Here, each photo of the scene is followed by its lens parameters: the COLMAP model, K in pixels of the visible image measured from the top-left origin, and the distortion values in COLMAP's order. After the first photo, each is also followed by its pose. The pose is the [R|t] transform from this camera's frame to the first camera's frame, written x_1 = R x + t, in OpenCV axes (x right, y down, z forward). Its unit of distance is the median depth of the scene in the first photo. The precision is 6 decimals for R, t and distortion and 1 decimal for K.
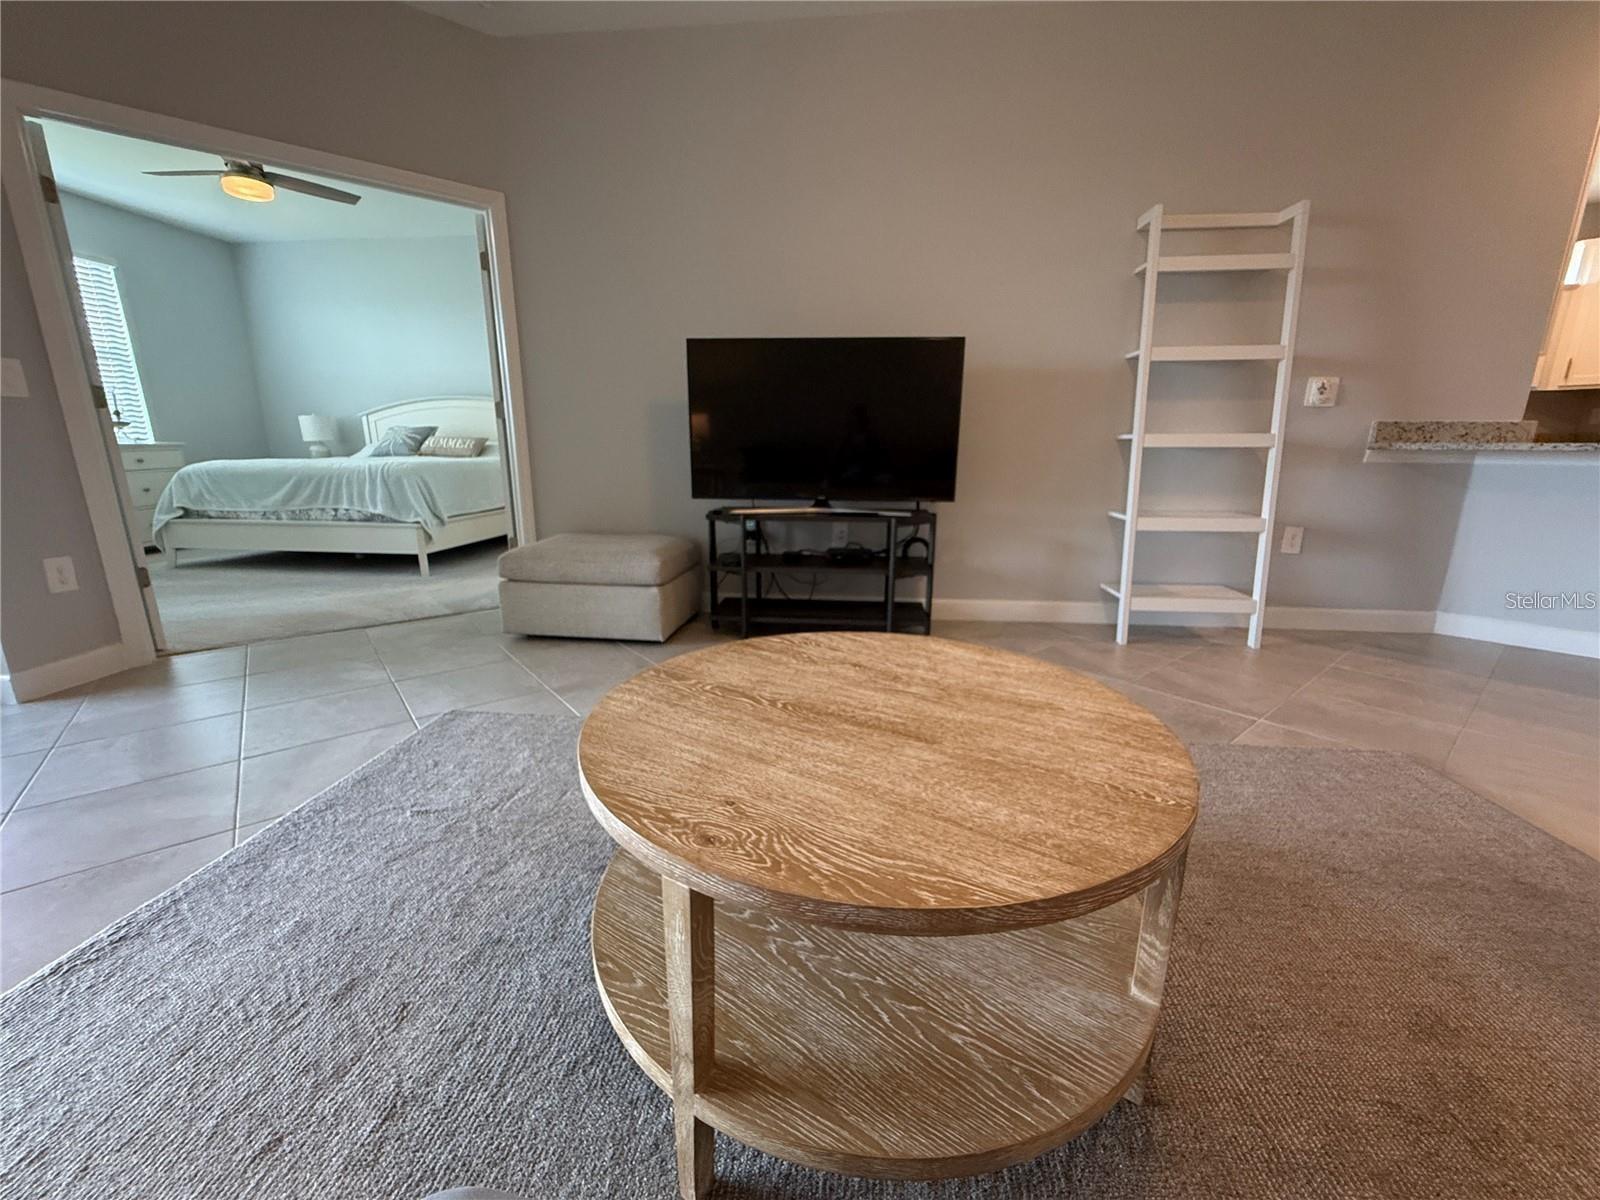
lens RADIAL K [[640.5, 0, 794.1], [0, 640.5, 602.4], [0, 0, 1]] dist [0.000757, -0.000269]
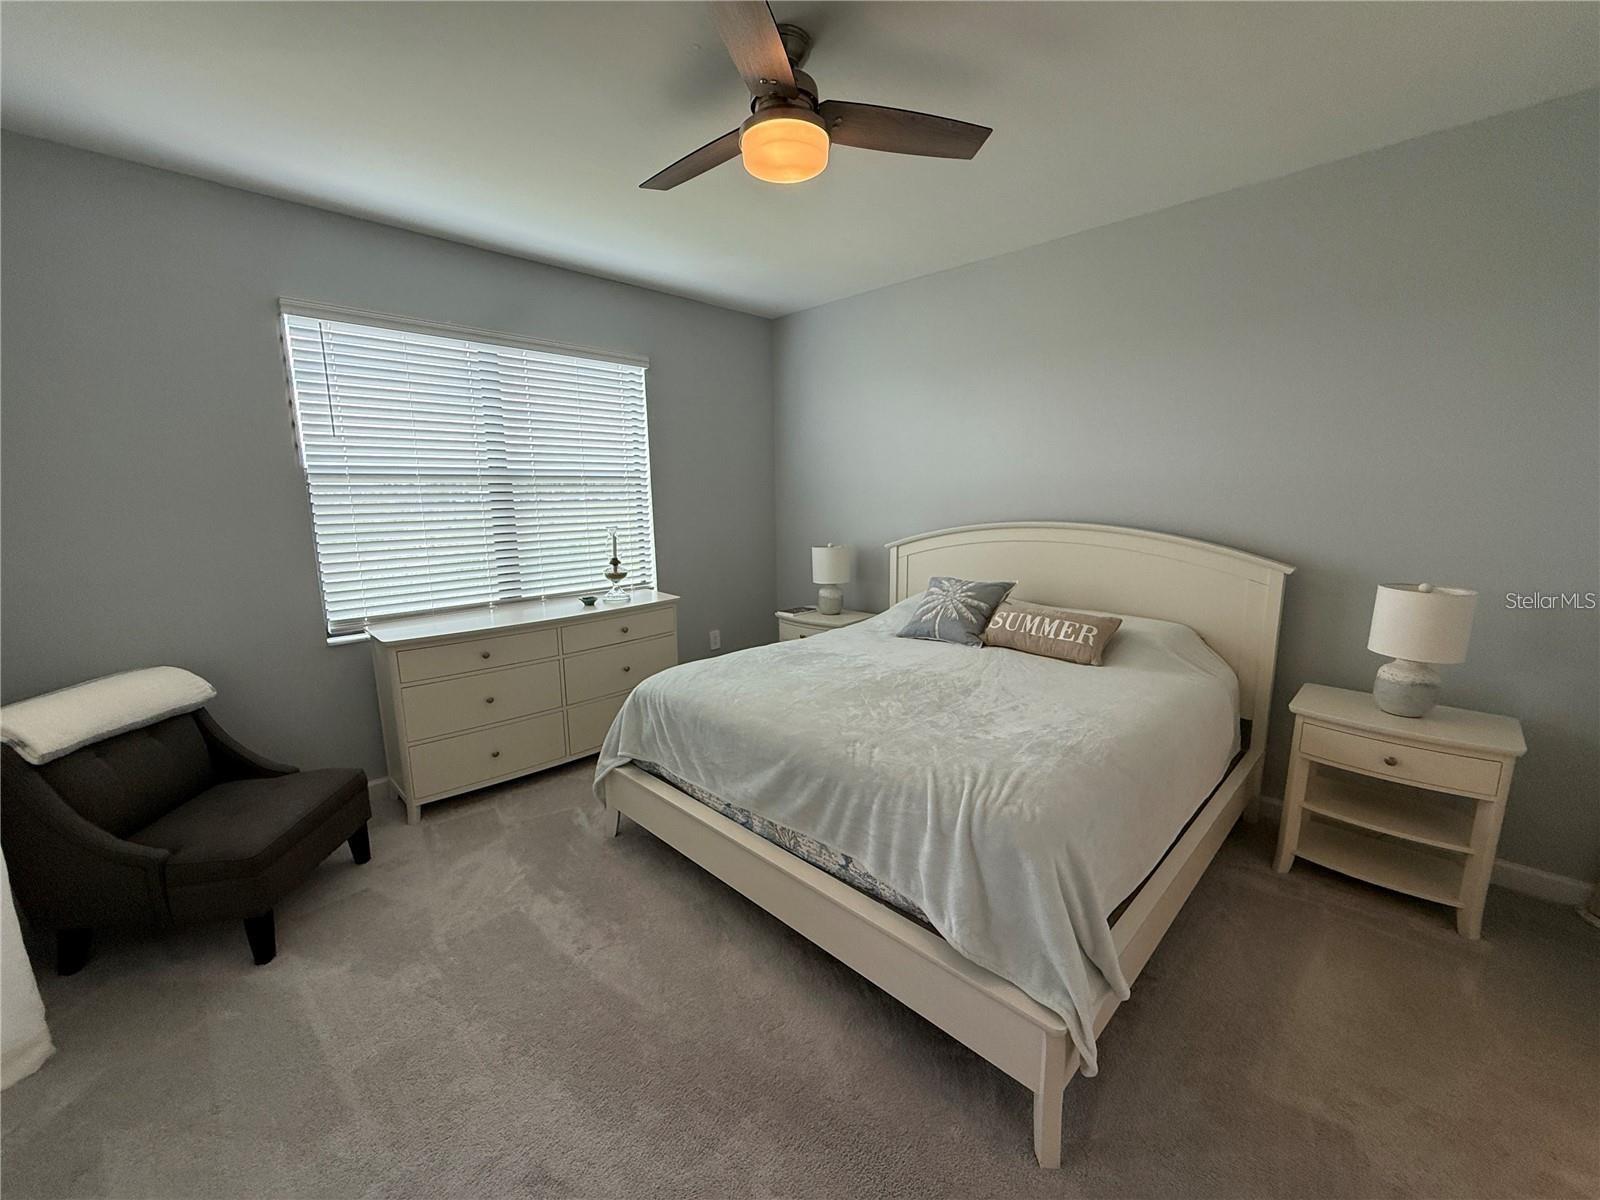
lens RADIAL K [[640.5, 0, 794.1], [0, 640.5, 602.4], [0, 0, 1]] dist [0.000757, -0.000269]
pose [[0.781513, 0.095203, -0.616583, -0.384765], [-0.137899, 0.990204, -0.021894, -0.230851], [0.608458, 0.102136, 0.786986, 0.484989]]
